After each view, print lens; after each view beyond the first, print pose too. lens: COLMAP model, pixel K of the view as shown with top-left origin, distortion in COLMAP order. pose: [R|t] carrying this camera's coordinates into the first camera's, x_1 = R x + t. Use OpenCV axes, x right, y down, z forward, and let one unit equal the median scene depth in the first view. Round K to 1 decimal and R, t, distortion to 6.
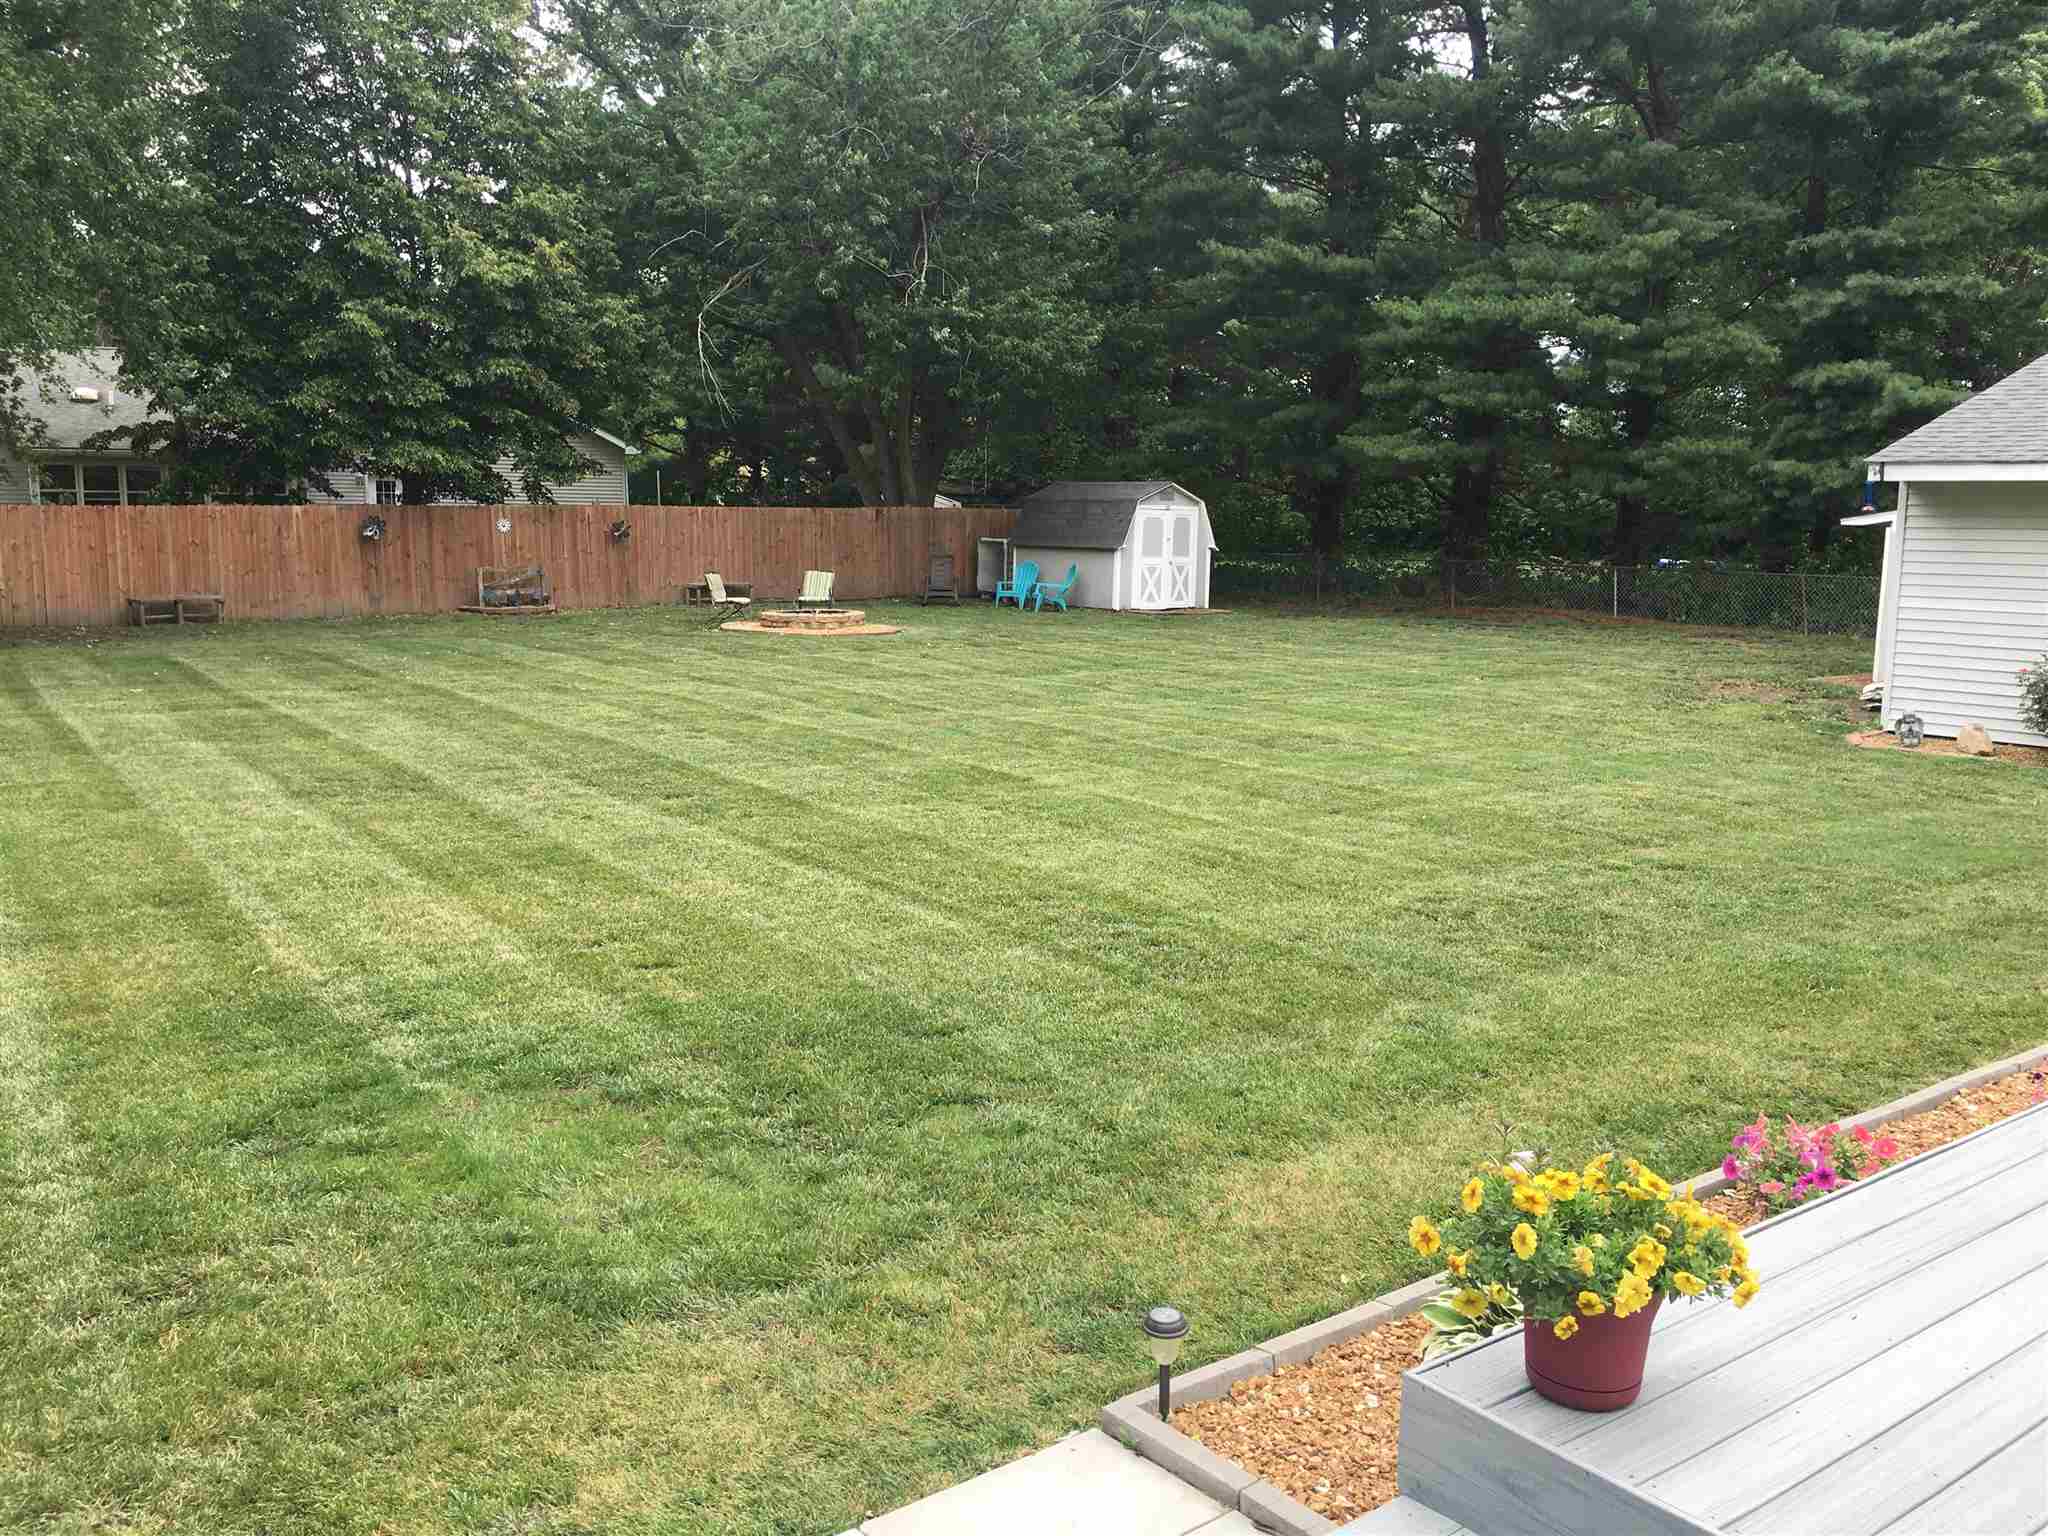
lens RADIAL K [[1741.3, 0, 1022.8], [0, 1741.3, 766.1], [0, 0, 1]] dist [0.049121, 0.004752]
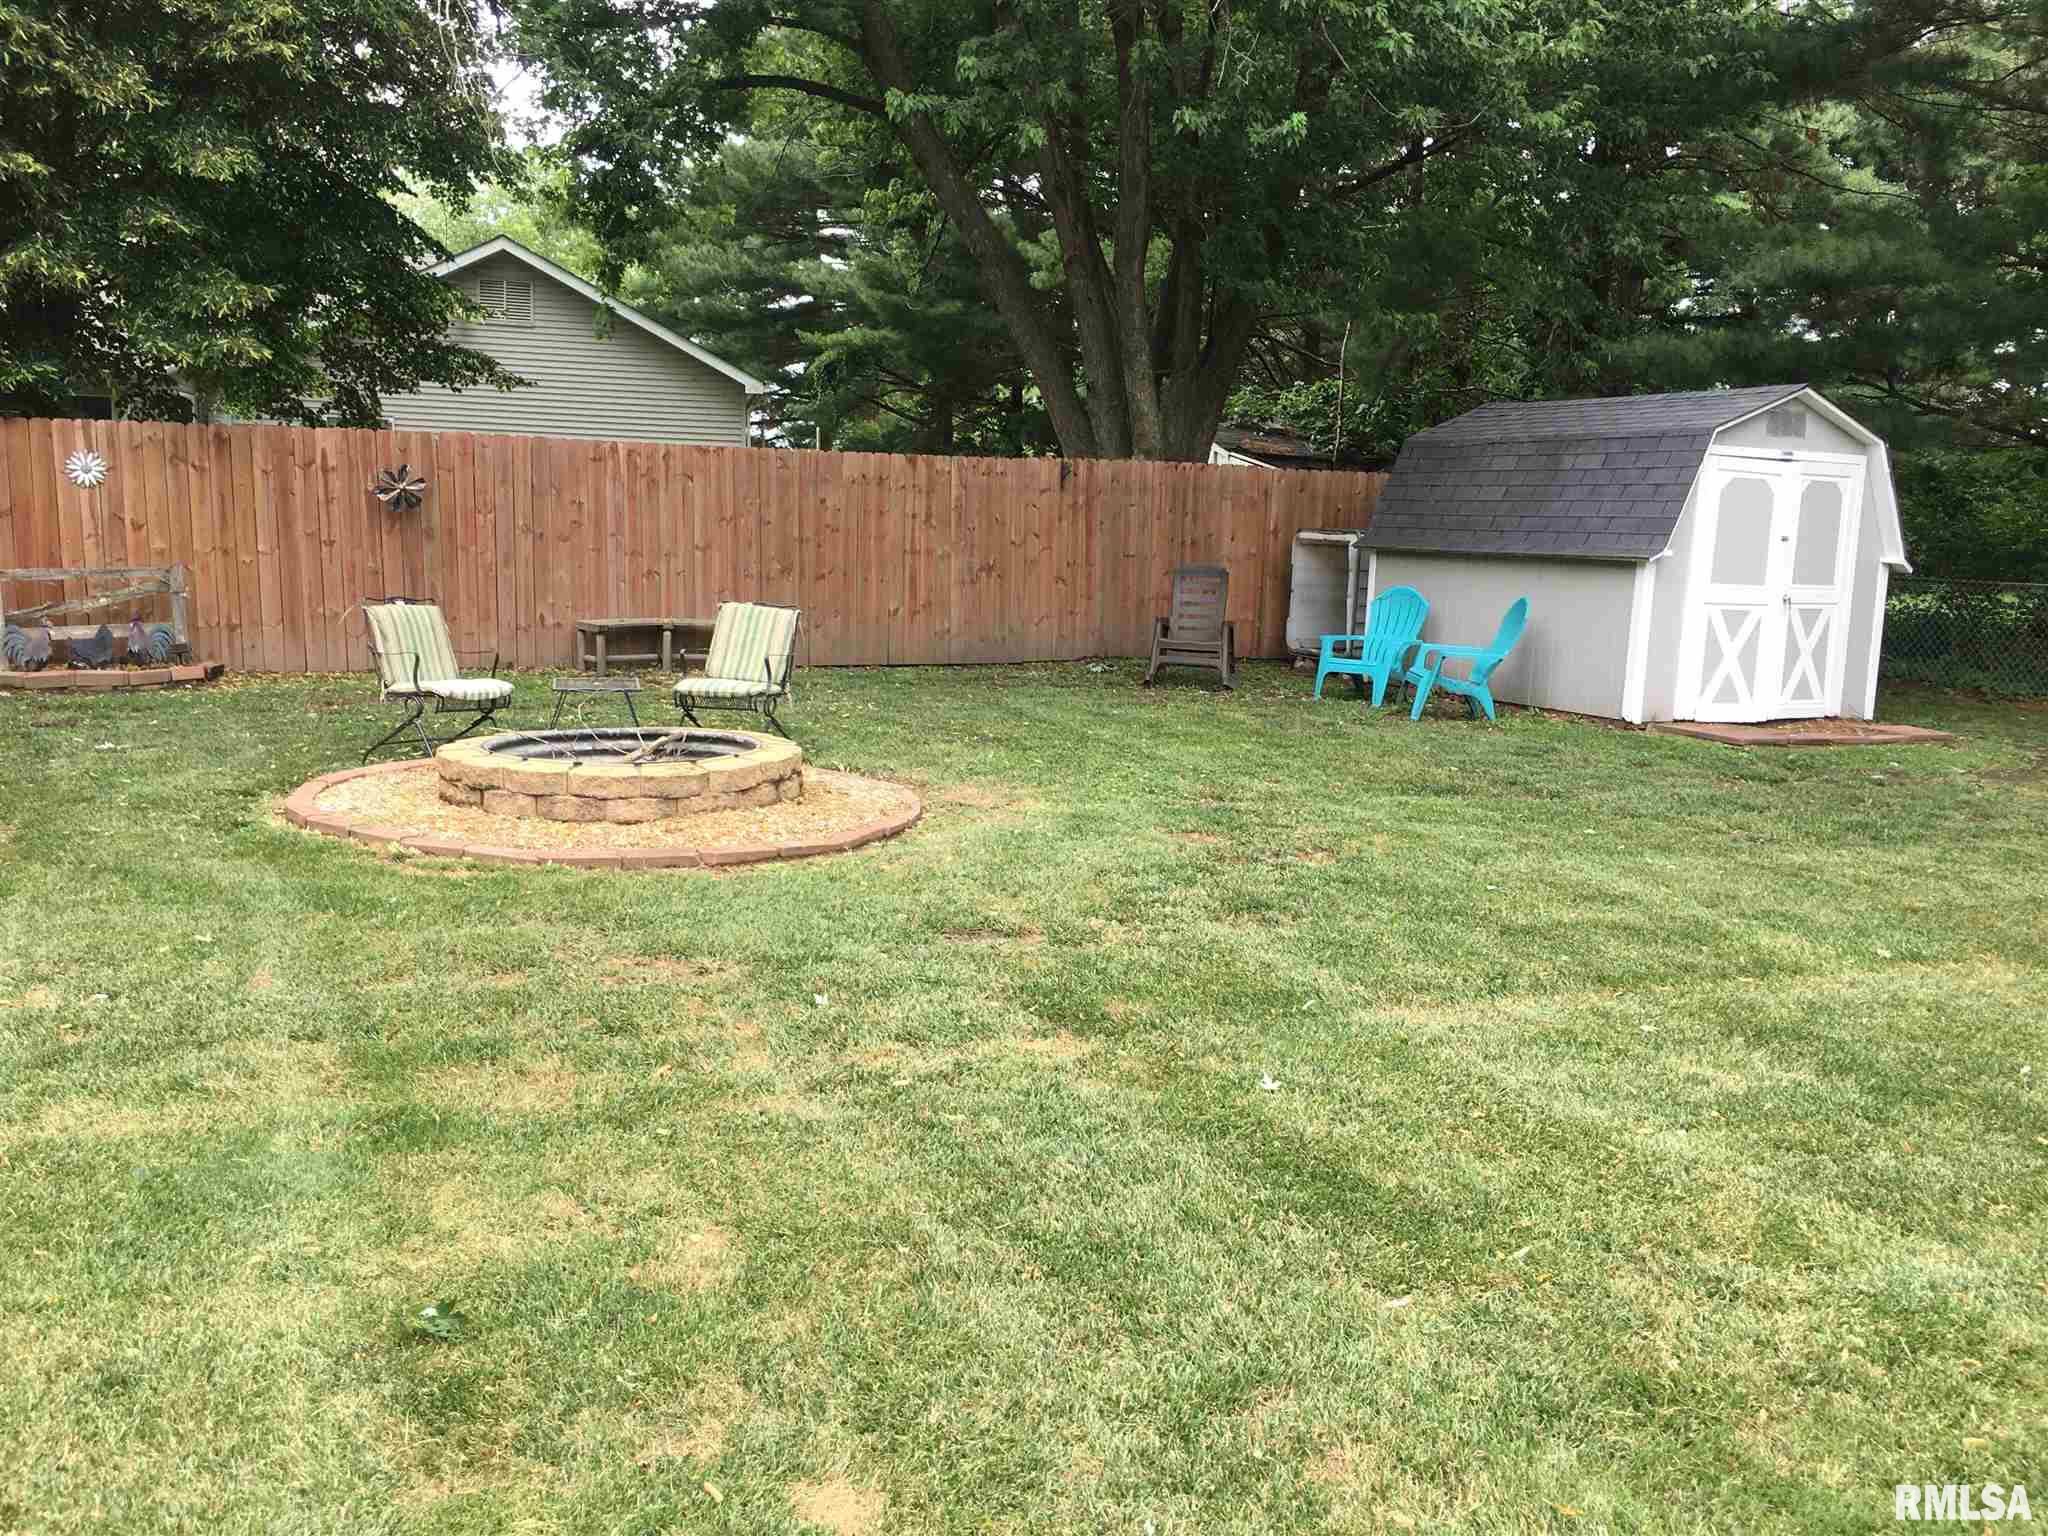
lens RADIAL K [[1741.3, 0, 1026.5], [0, 1741.3, 774.2], [0, 0, 1]] dist [0.049121, 0.004752]
pose [[0.975721, 0.048882, -0.213493, 0.006780], [-0.049886, 0.998755, 0.000682, -0.070589], [0.213260, 0.009985, 0.976944, 0.587530]]
